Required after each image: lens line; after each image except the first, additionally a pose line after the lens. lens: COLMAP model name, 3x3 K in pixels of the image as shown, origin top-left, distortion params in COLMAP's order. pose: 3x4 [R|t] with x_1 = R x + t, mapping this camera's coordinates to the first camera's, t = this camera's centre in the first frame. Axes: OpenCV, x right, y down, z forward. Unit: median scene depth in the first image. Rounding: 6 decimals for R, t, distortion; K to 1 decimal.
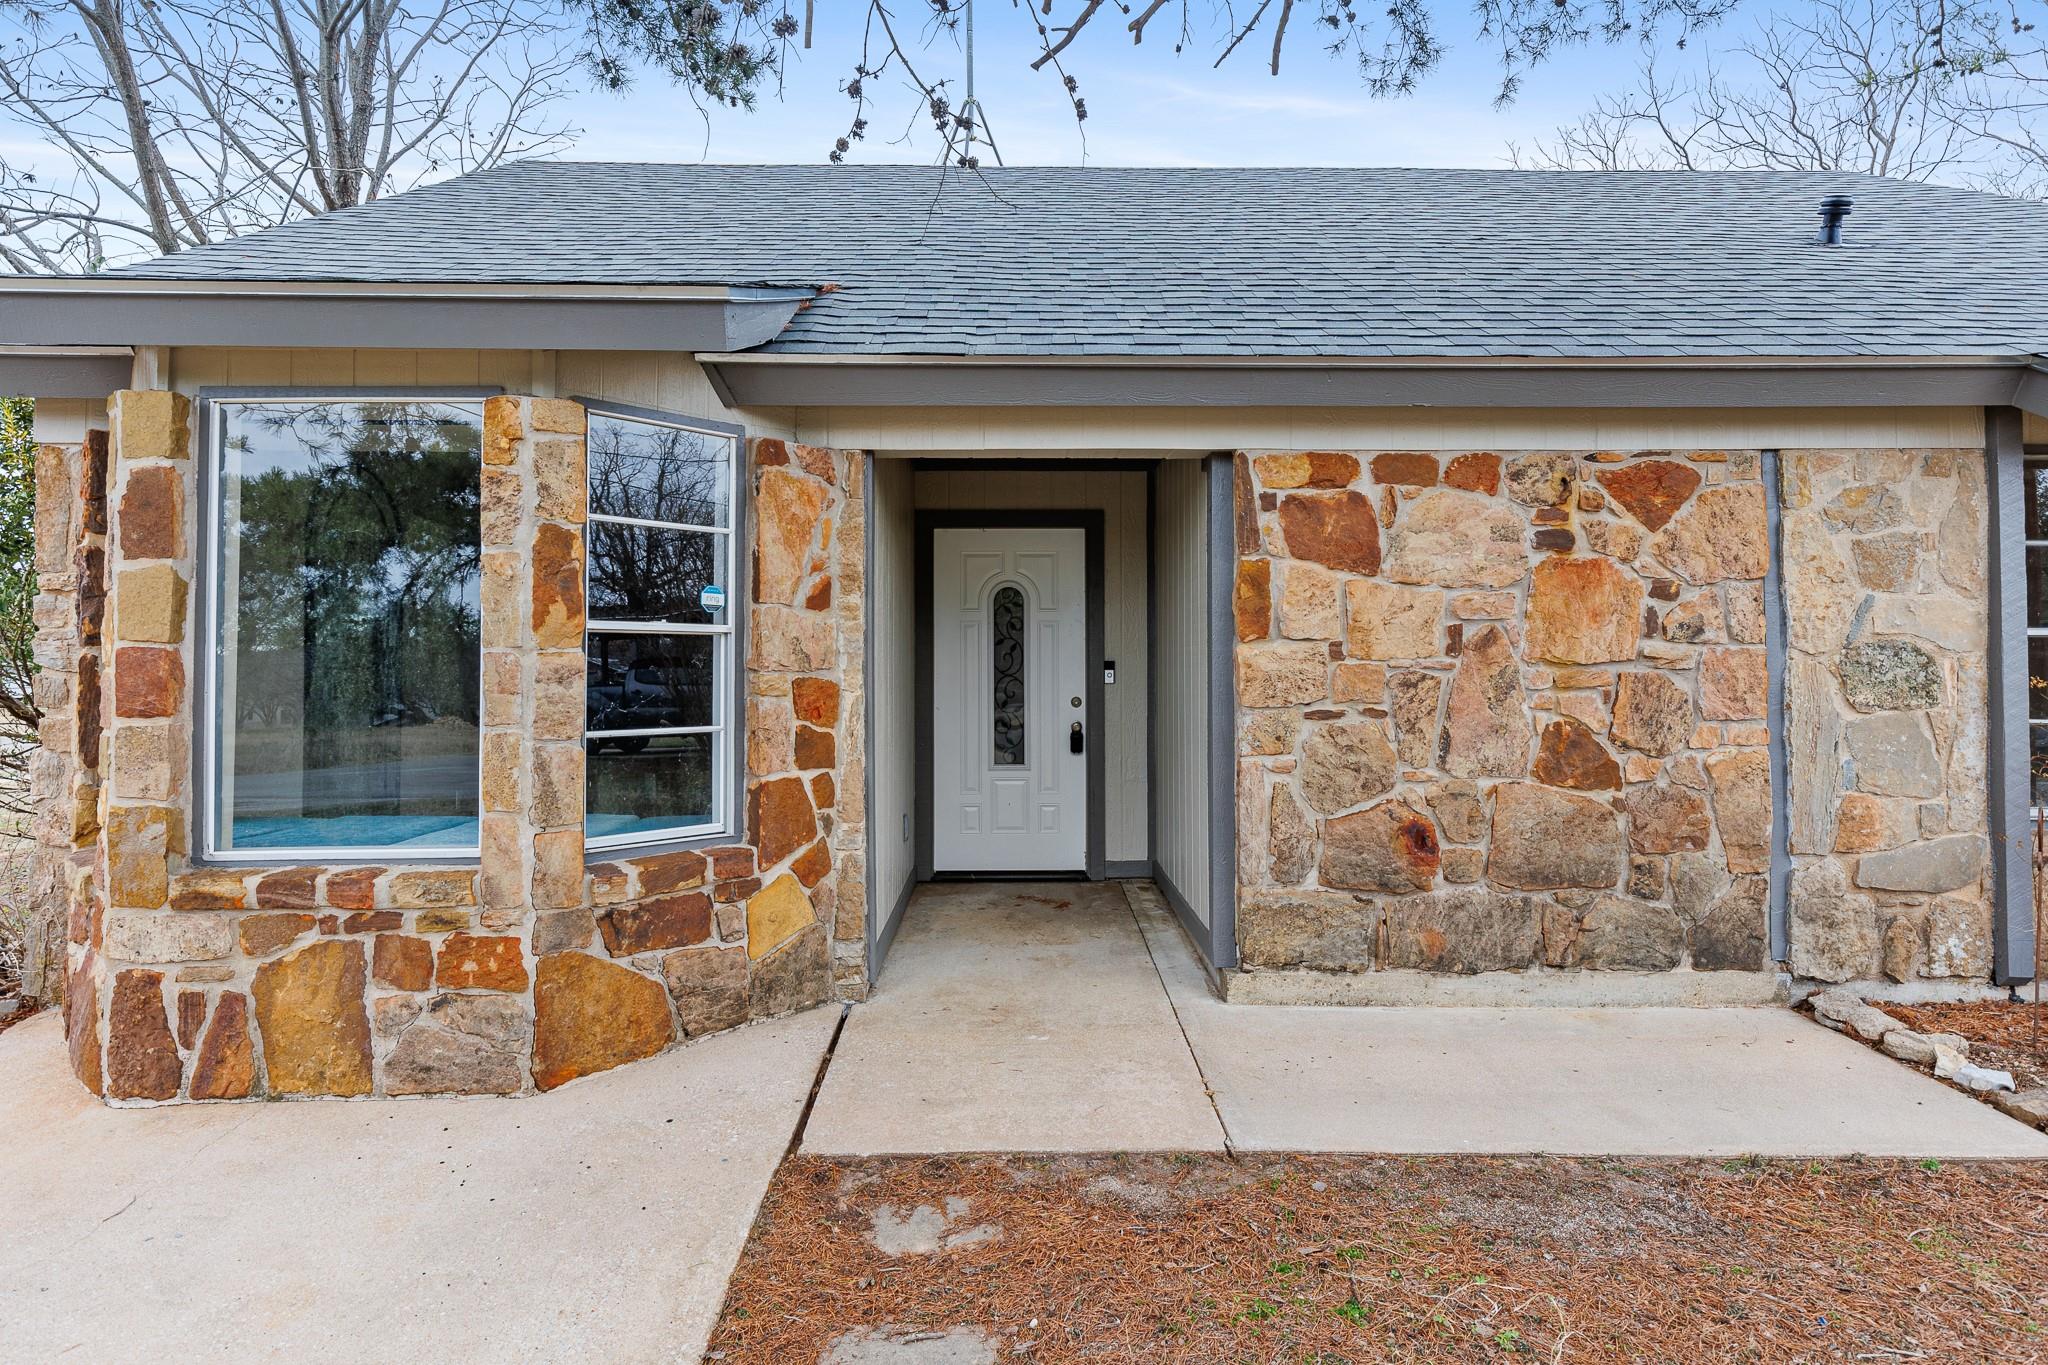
lens RADIAL K [[1119.1, 0, 1030.7], [0, 1119.1, 647.6], [0, 0, 1]] dist [0.002256, 0.000728]
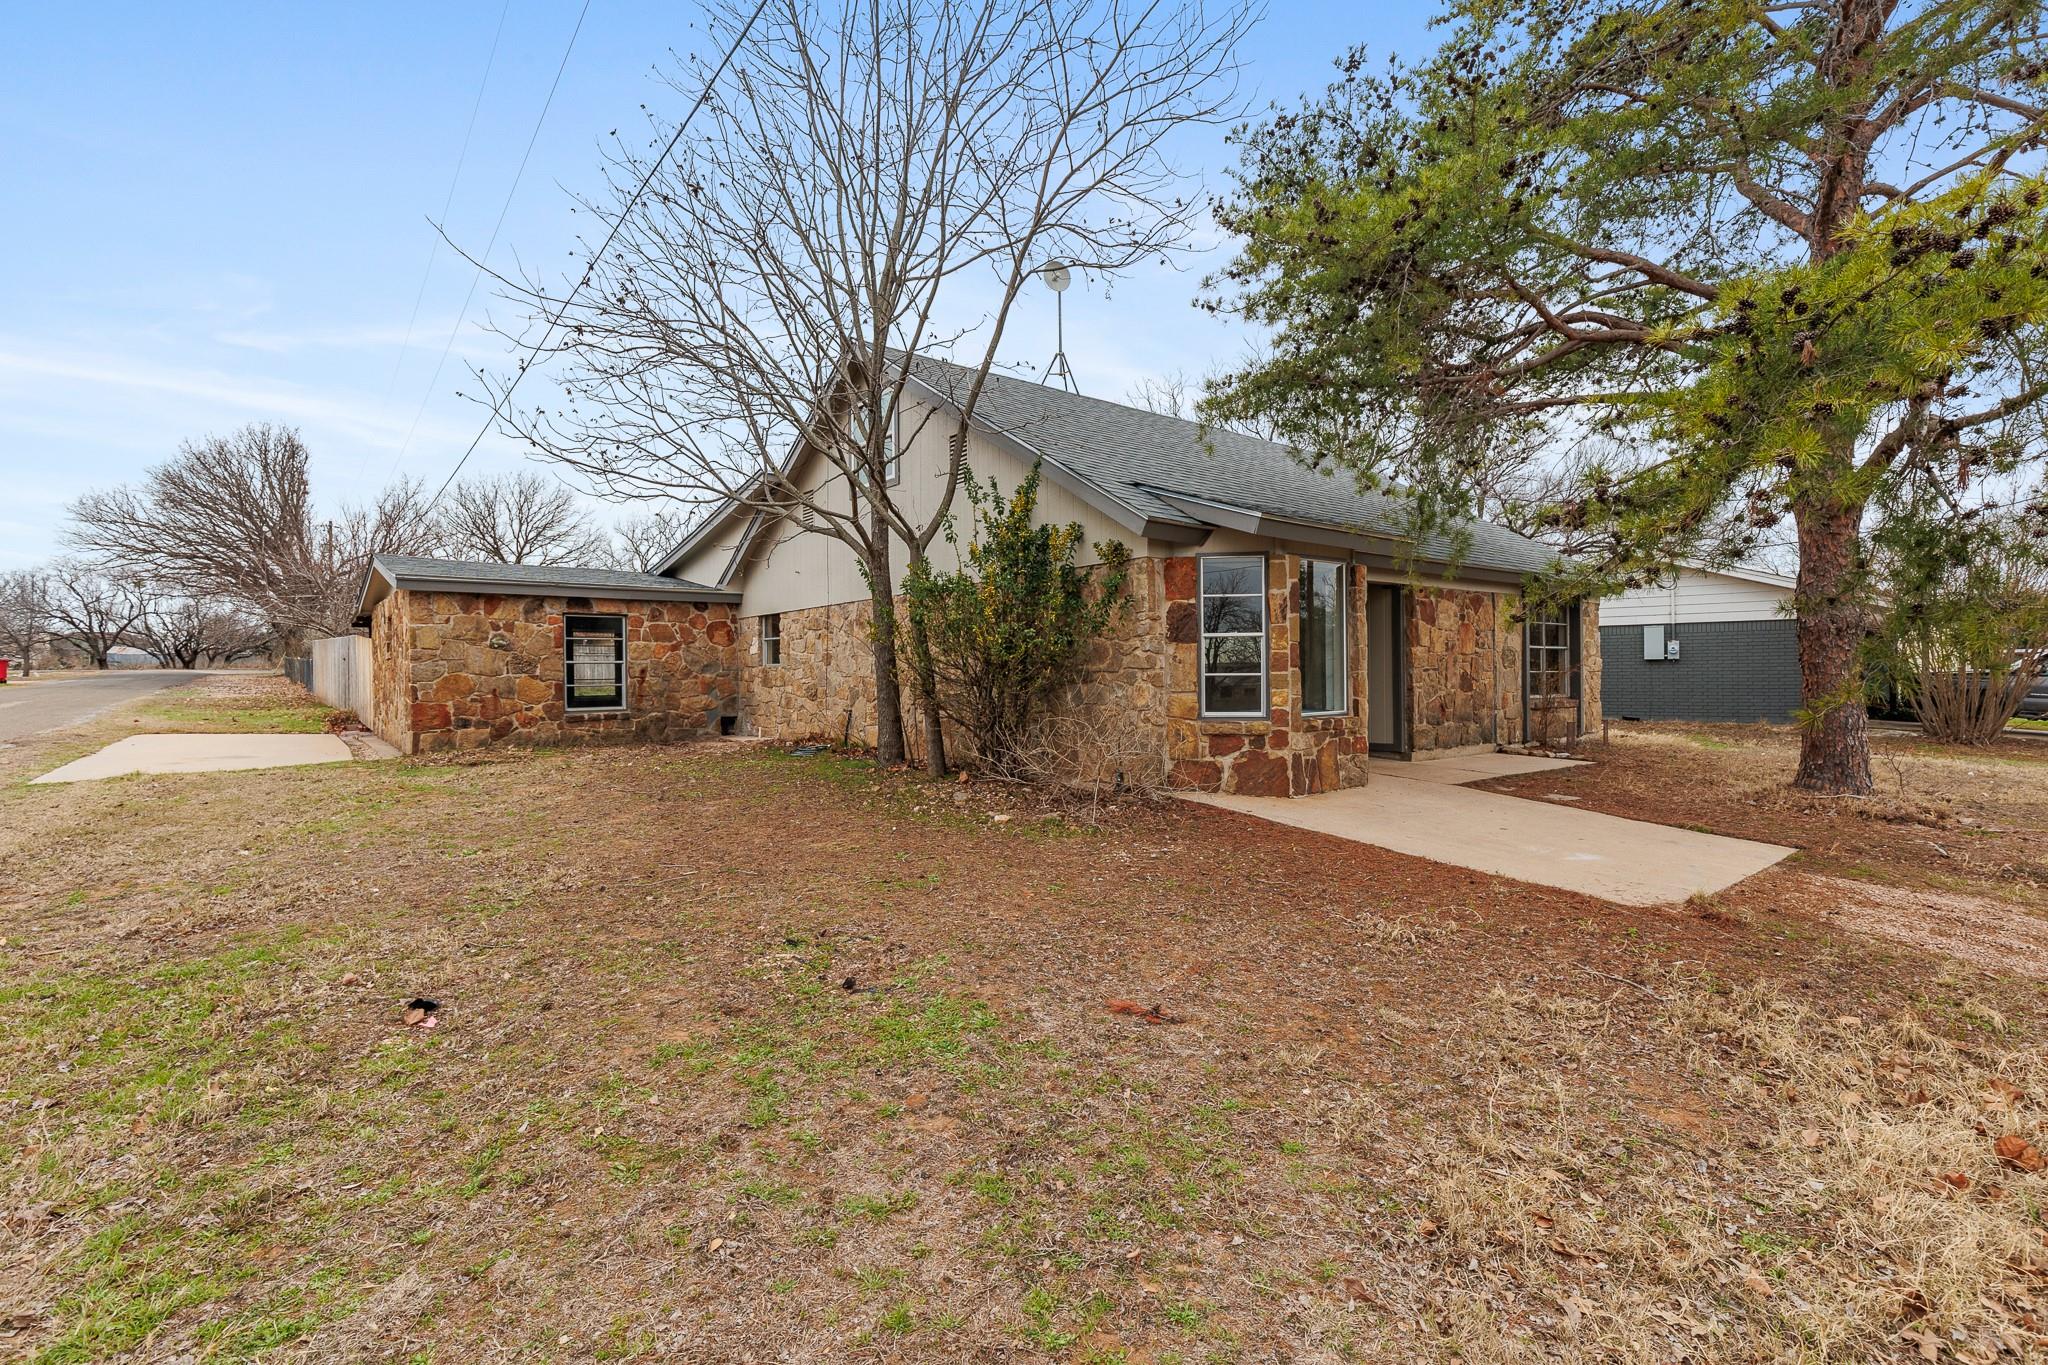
lens RADIAL K [[921.2, 0, 1033.4], [0, 921.2, 676.1], [0, 0, 1]] dist [0.002586, 0.000082]
pose [[0.787429, -0.008142, 0.616352, -2.240616], [-0.003013, 0.999850, 0.017057, 0.036389], [-0.616398, -0.015288, 0.787286, -0.379476]]
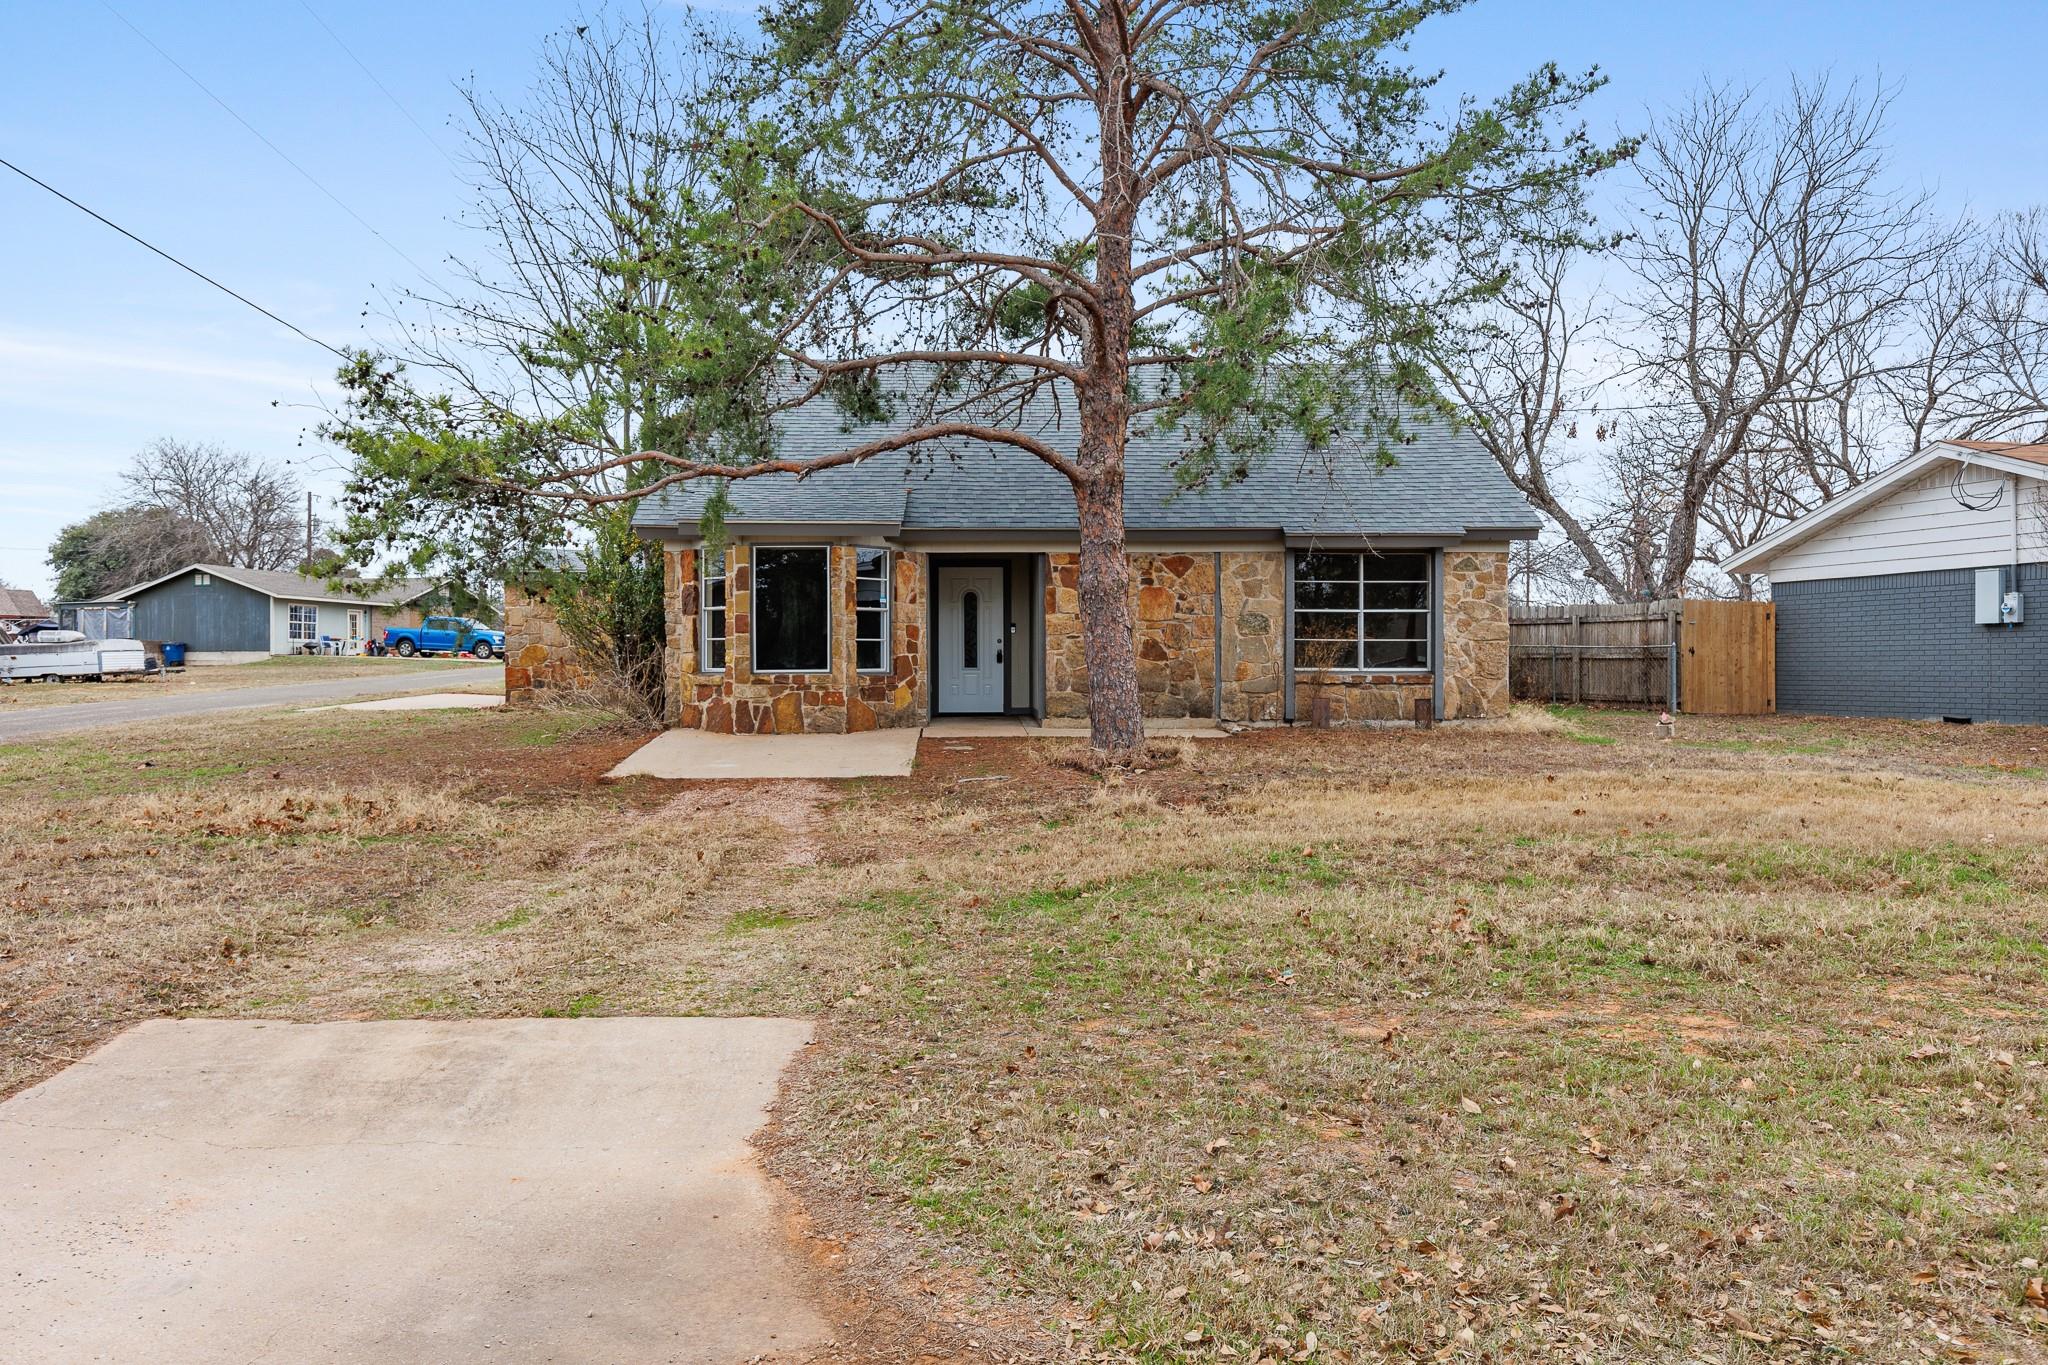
lens RADIAL K [[1535.7, 0, 1024.0], [0, 1535.7, 682.5], [0, 0, 1]] dist [0.004916, 0.001412]
pose [[0.999668, -0.001370, 0.025730, 0.013381], [0.000680, 0.999641, 0.026797, 0.072076], [-0.025758, -0.026771, 0.999310, -3.300970]]
